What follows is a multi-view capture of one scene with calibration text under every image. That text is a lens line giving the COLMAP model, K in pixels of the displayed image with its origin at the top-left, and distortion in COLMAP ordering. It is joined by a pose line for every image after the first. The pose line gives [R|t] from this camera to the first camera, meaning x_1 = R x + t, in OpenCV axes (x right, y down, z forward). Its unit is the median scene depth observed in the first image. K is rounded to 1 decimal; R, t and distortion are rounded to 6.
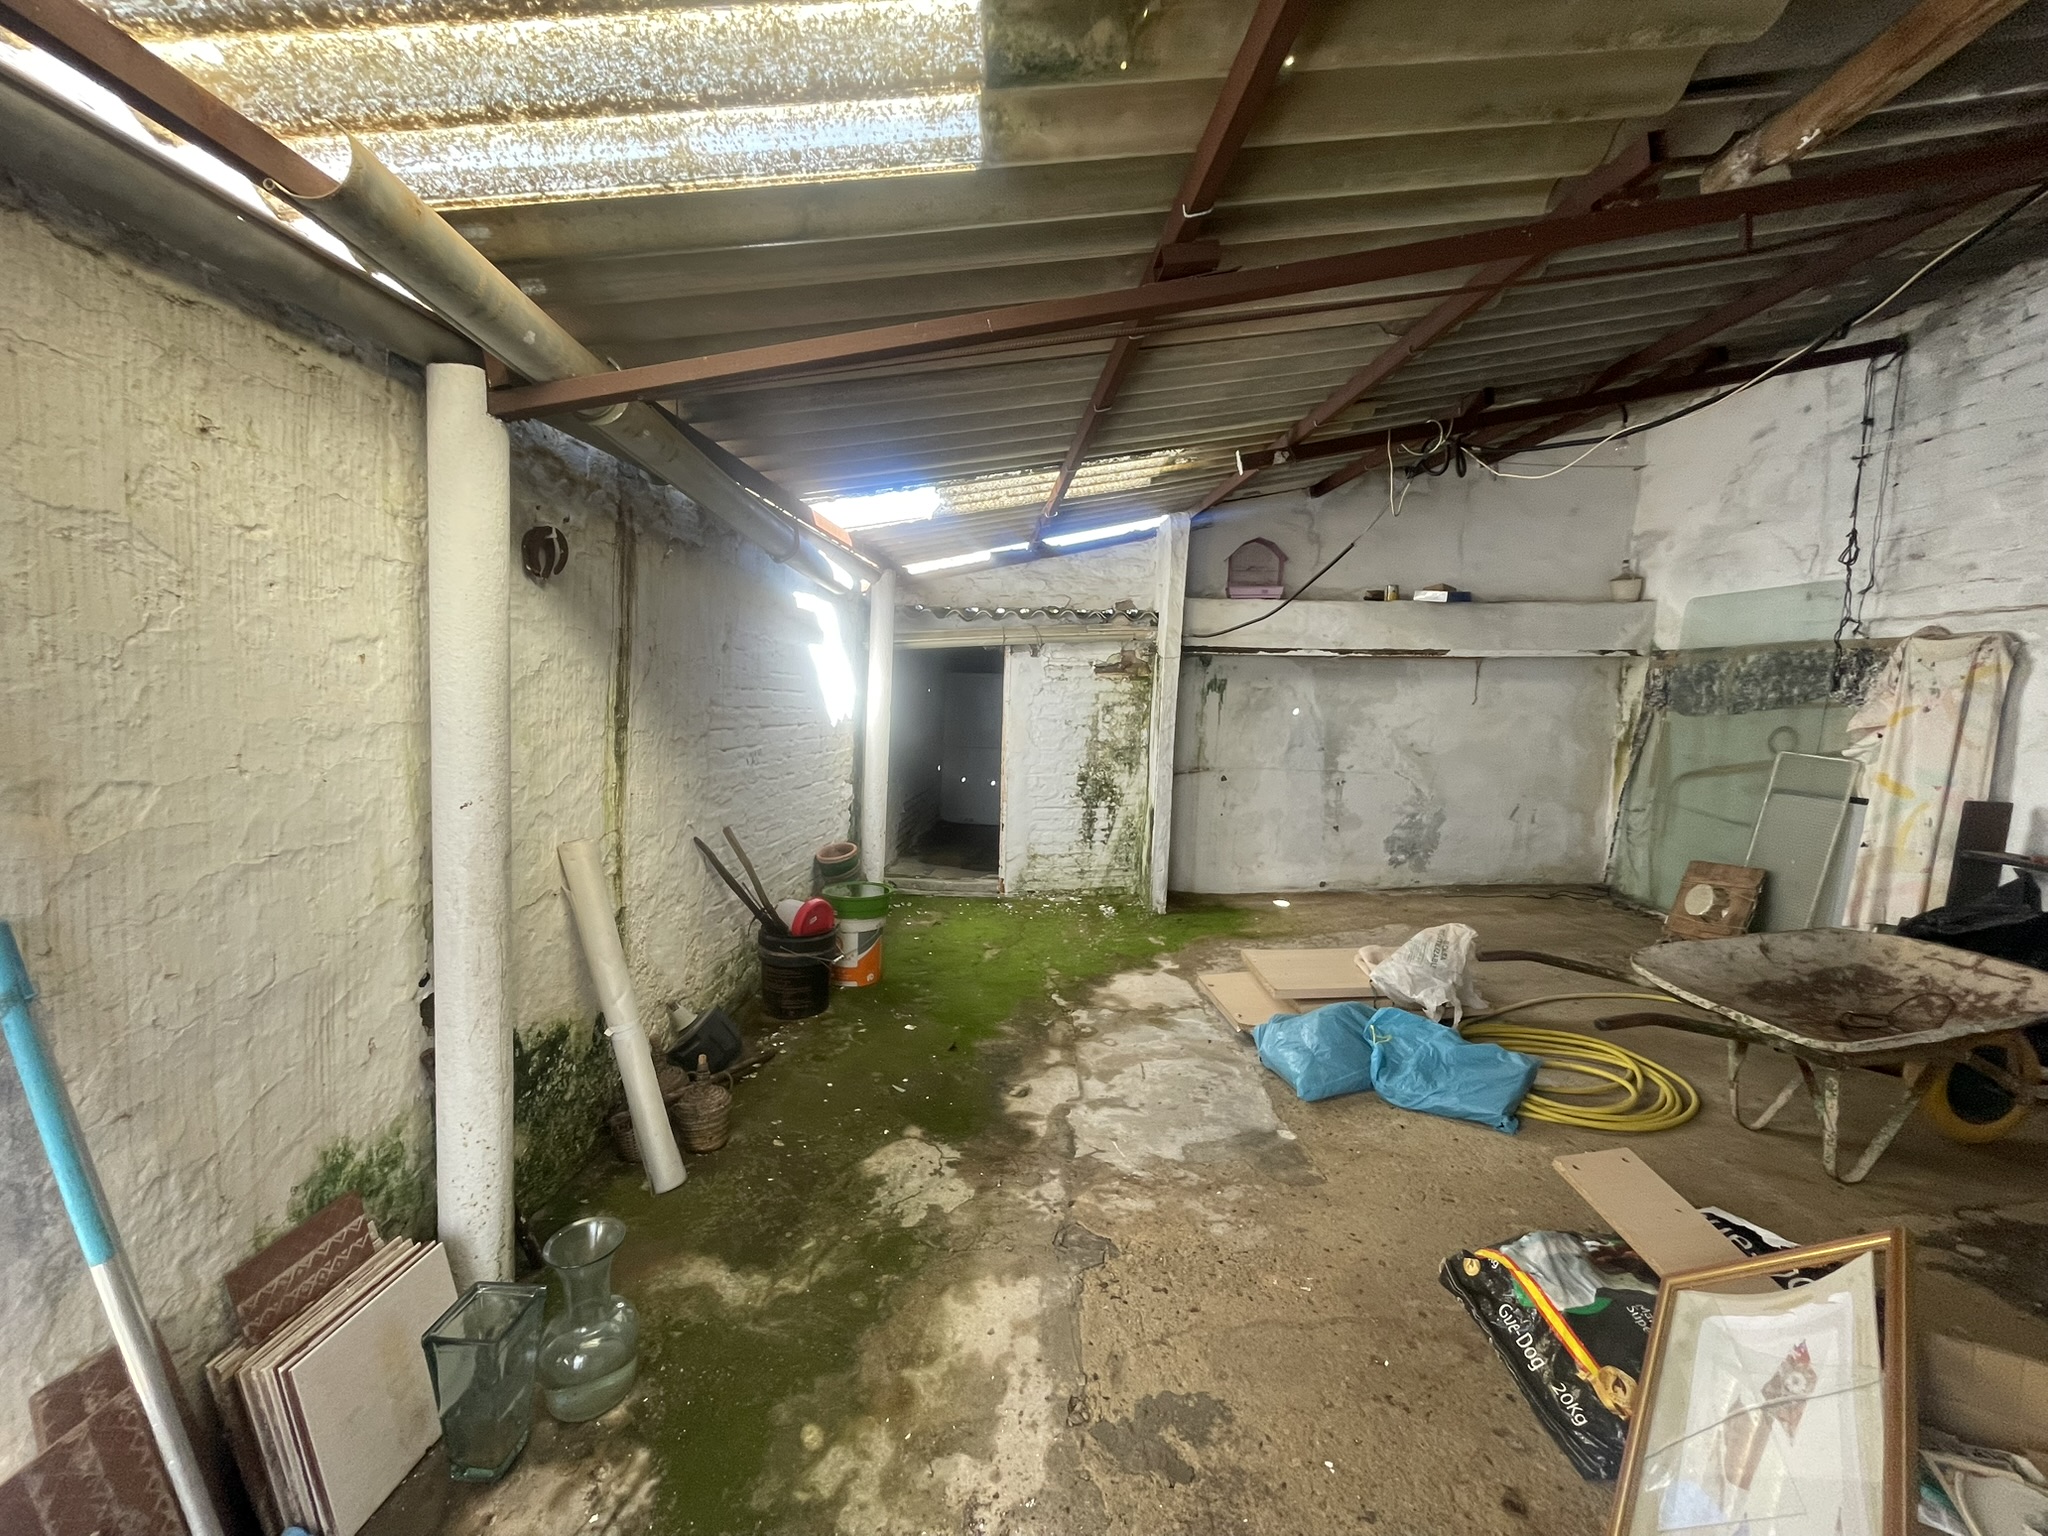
lens RADIAL K [[826.9, 0, 1018.6], [0, 826.9, 763.0], [0, 0, 1]] dist [-0.002398, -0.001364]
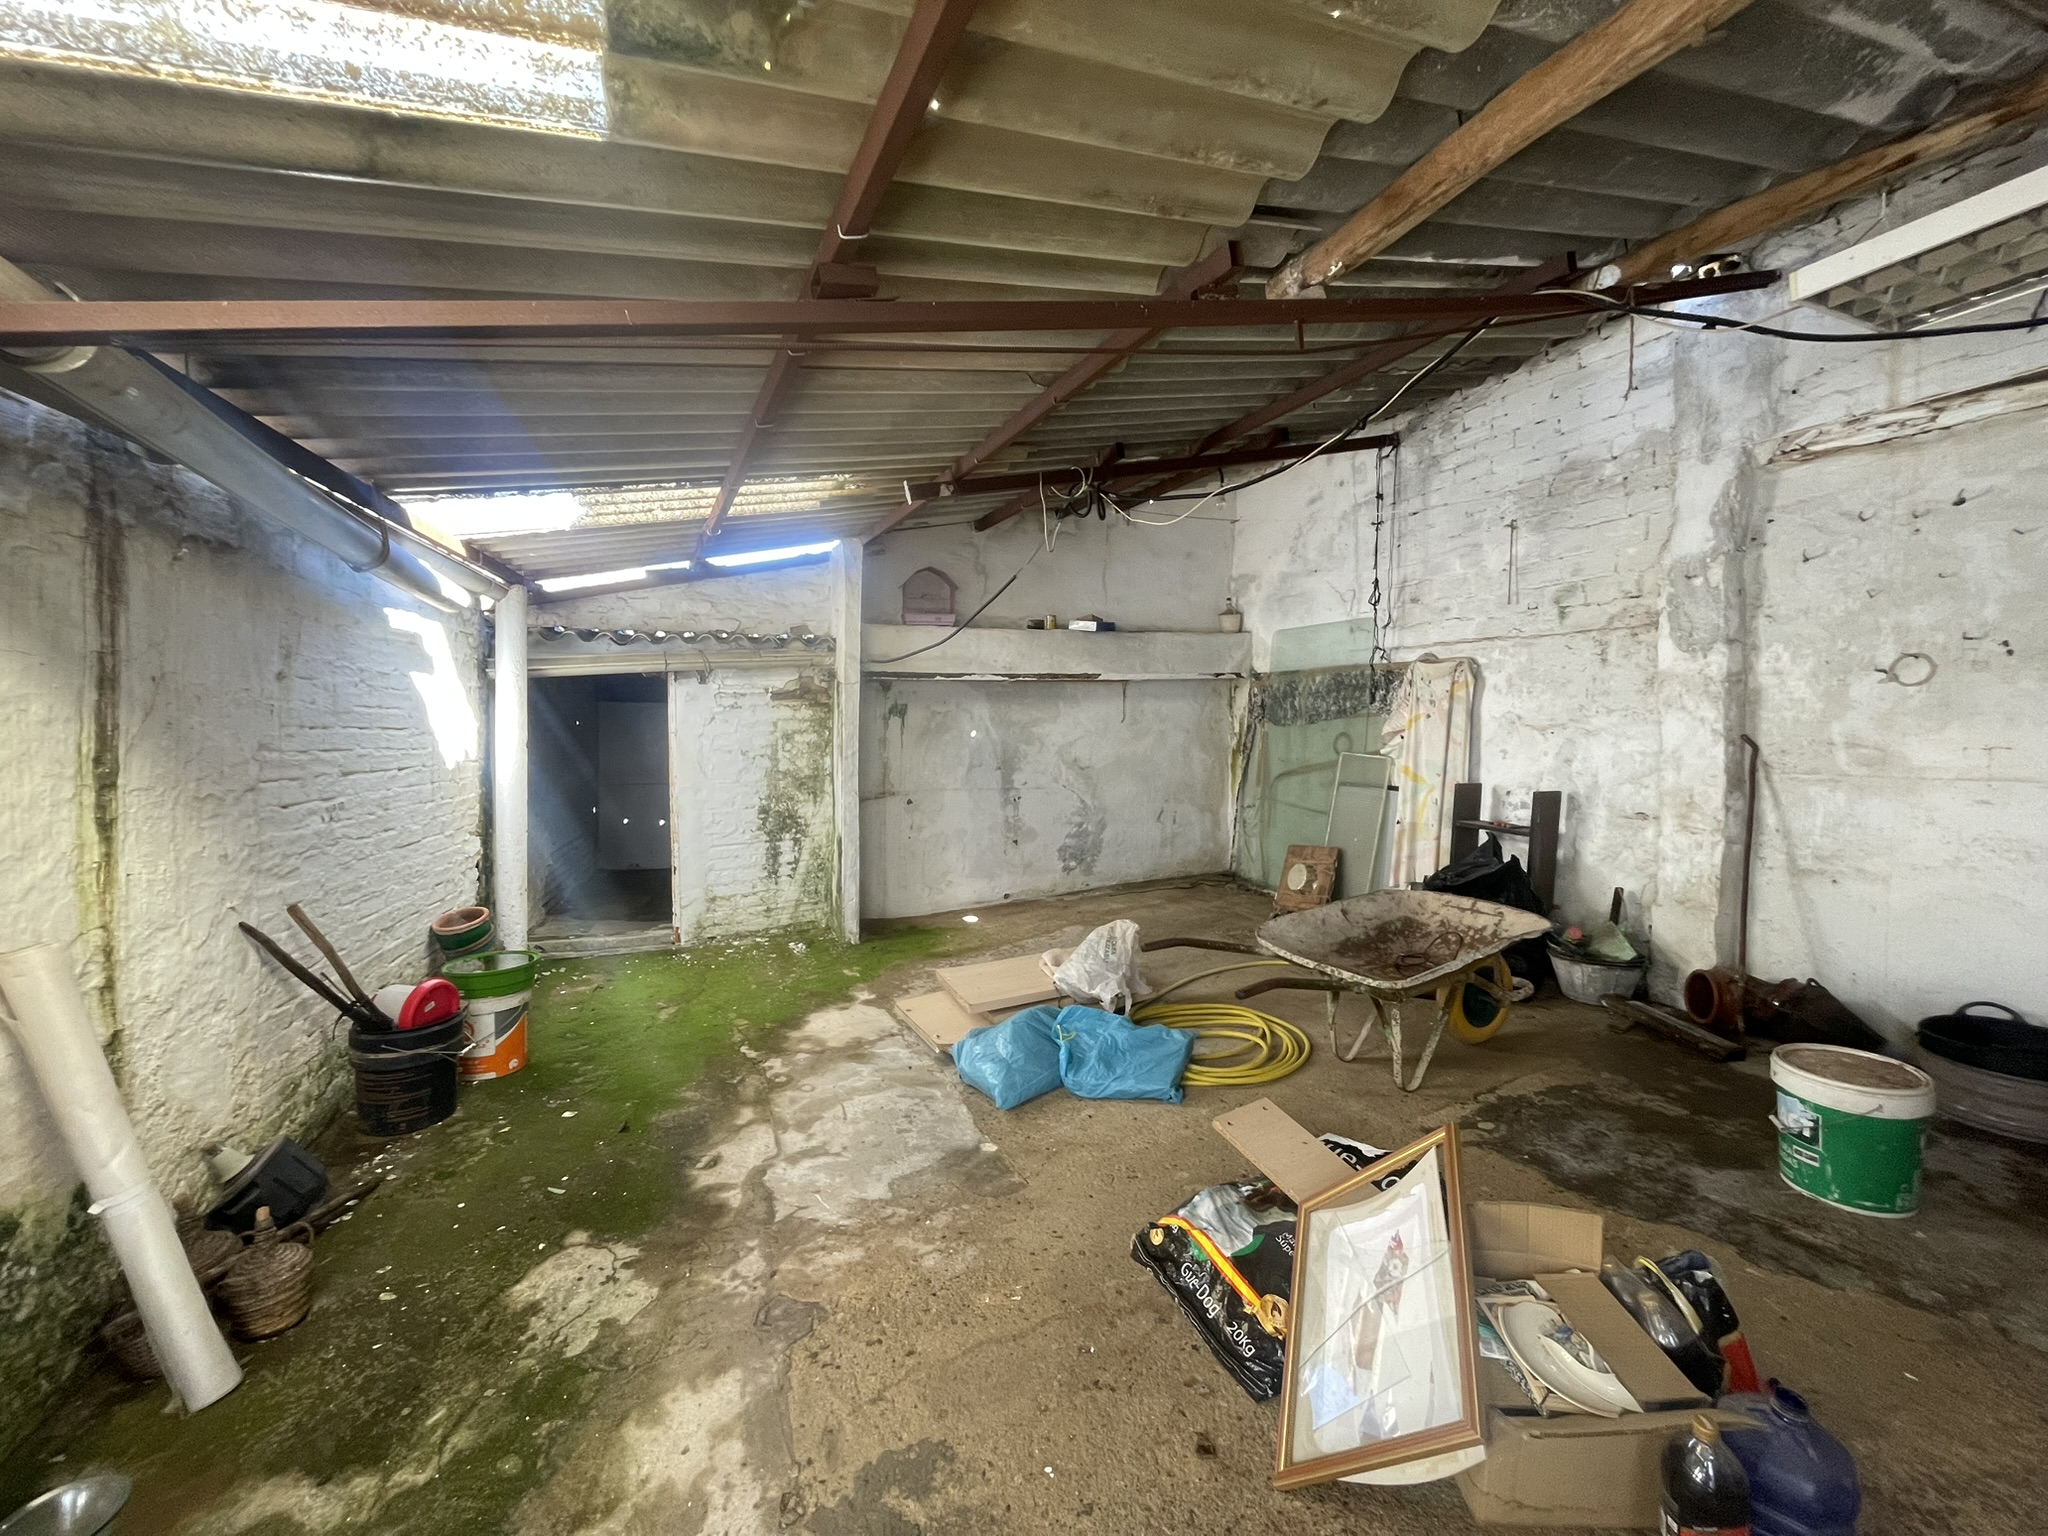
lens RADIAL K [[827.5, 0, 1020.9], [0, 827.5, 762.8], [0, 0, 1]] dist [-0.003467, 0.000259]
pose [[0.927666, -0.045838, 0.370586, 0.003279], [0.057402, 0.998146, -0.020230, -0.001197], [-0.368972, 0.040040, 0.928578, 0.013737]]
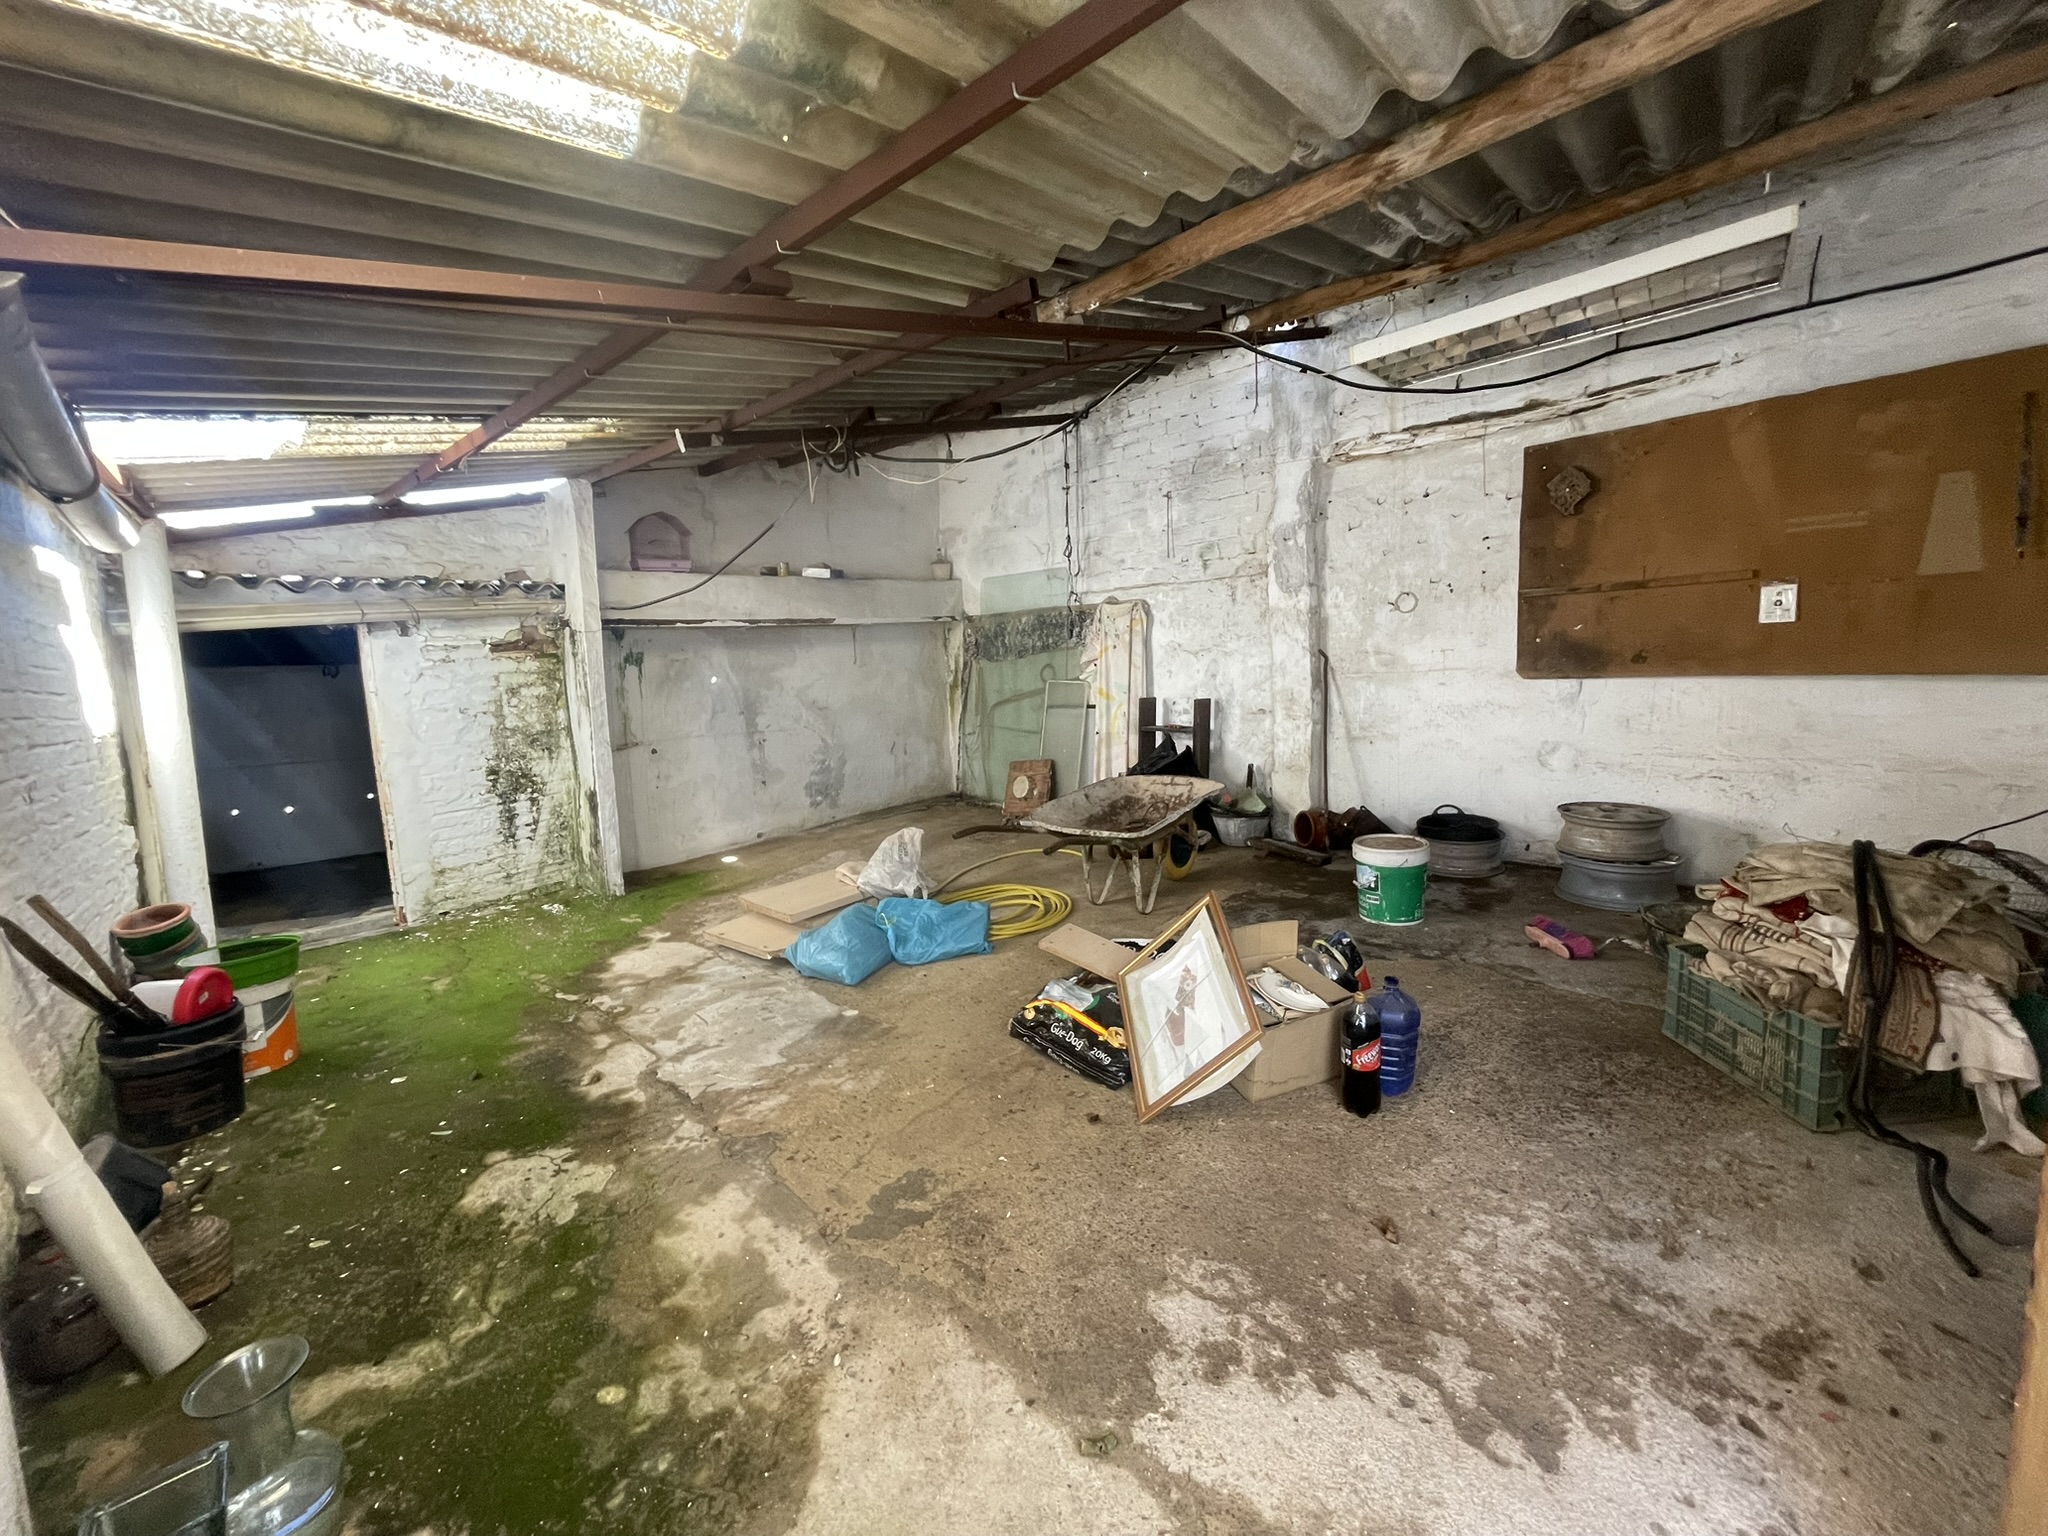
lens RADIAL K [[827.9, 0, 1020.6], [0, 827.9, 763.7], [0, 0, 1]] dist [-0.002094, -0.000362]
pose [[0.700086, -0.140624, 0.700075, -0.241897], [0.122394, 0.989539, 0.076373, 0.018202], [-0.703491, 0.032217, 0.709973, -0.045169]]
